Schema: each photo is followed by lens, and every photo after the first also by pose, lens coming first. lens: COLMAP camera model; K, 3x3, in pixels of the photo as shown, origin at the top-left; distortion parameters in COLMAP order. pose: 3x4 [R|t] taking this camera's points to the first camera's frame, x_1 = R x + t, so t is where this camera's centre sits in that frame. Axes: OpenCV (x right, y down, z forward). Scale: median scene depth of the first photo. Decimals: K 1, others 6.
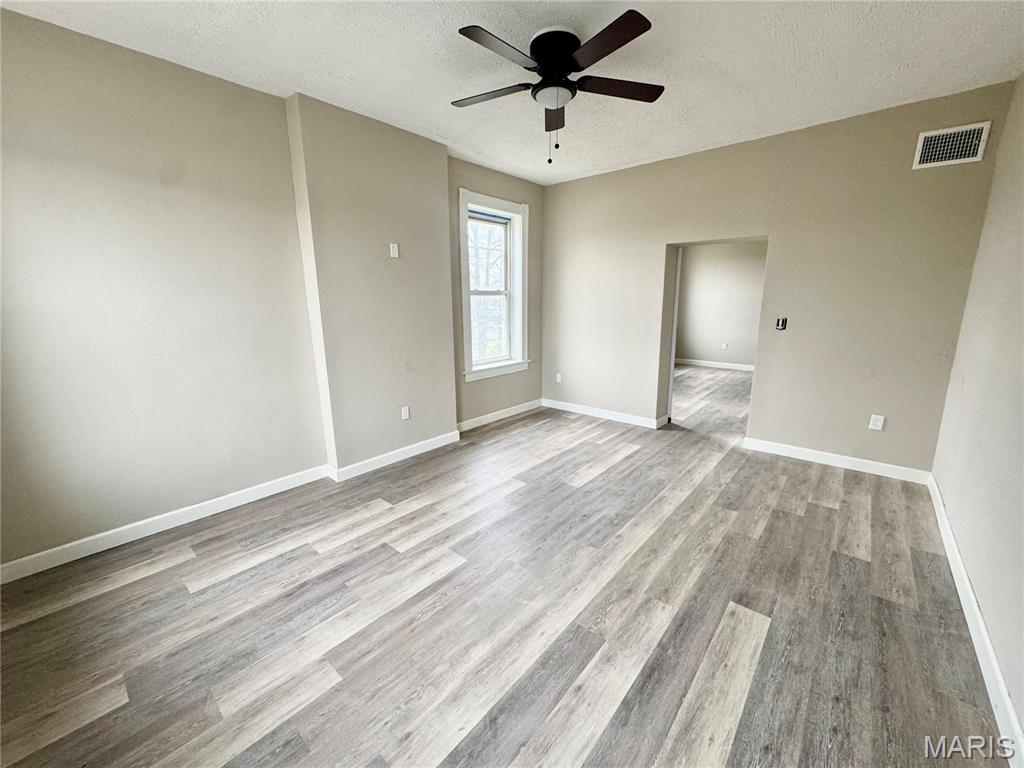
lens RADIAL K [[407.3, 0, 515.6], [0, 407.3, 382.1], [0, 0, 1]] dist [-0.003729, -0.000296]
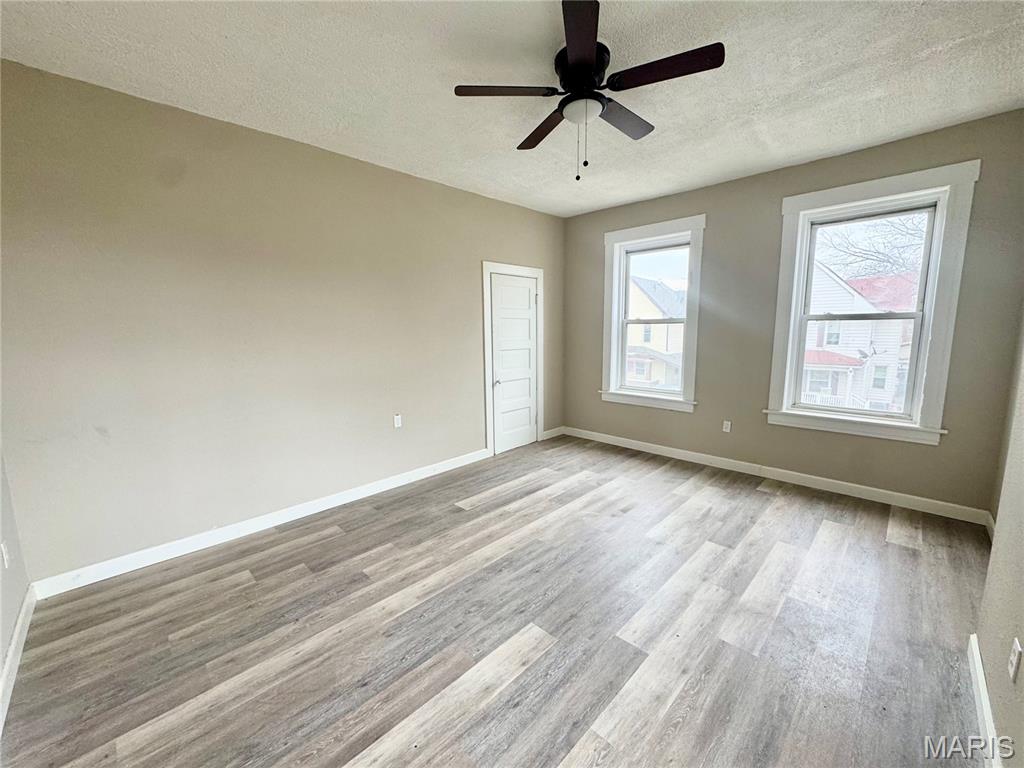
lens RADIAL K [[407.3, 0, 516.8], [0, 407.3, 379.3], [0, 0, 1]] dist [-0.003729, -0.000296]
pose [[-0.997527, 0.013544, 0.068964, 0.149421], [0.035413, 0.944449, 0.326745, -0.359106], [-0.060707, 0.328379, -0.942593, 1.721766]]
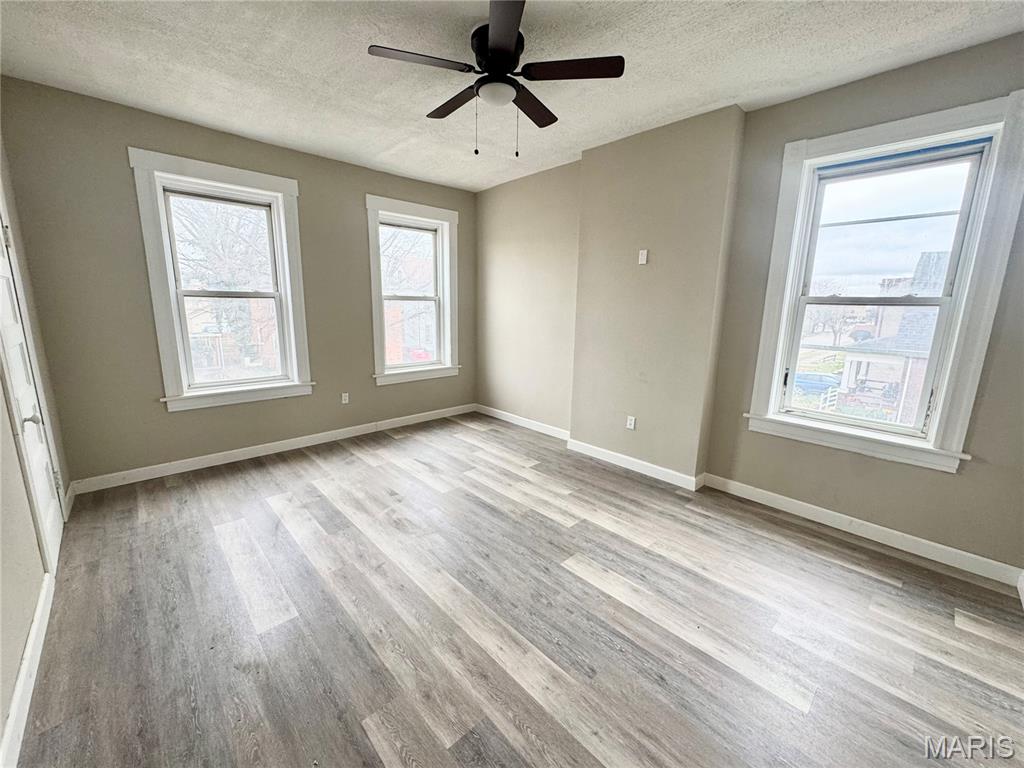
lens RADIAL K [[407.3, 0, 505.0], [0, 407.3, 381.4], [0, 0, 1]] dist [-0.003729, -0.000296]
pose [[-0.114323, 0.191890, -0.974735, 0.949708], [-0.217565, 0.952514, 0.213033, -0.218216], [0.969328, 0.236422, -0.067146, 1.022455]]
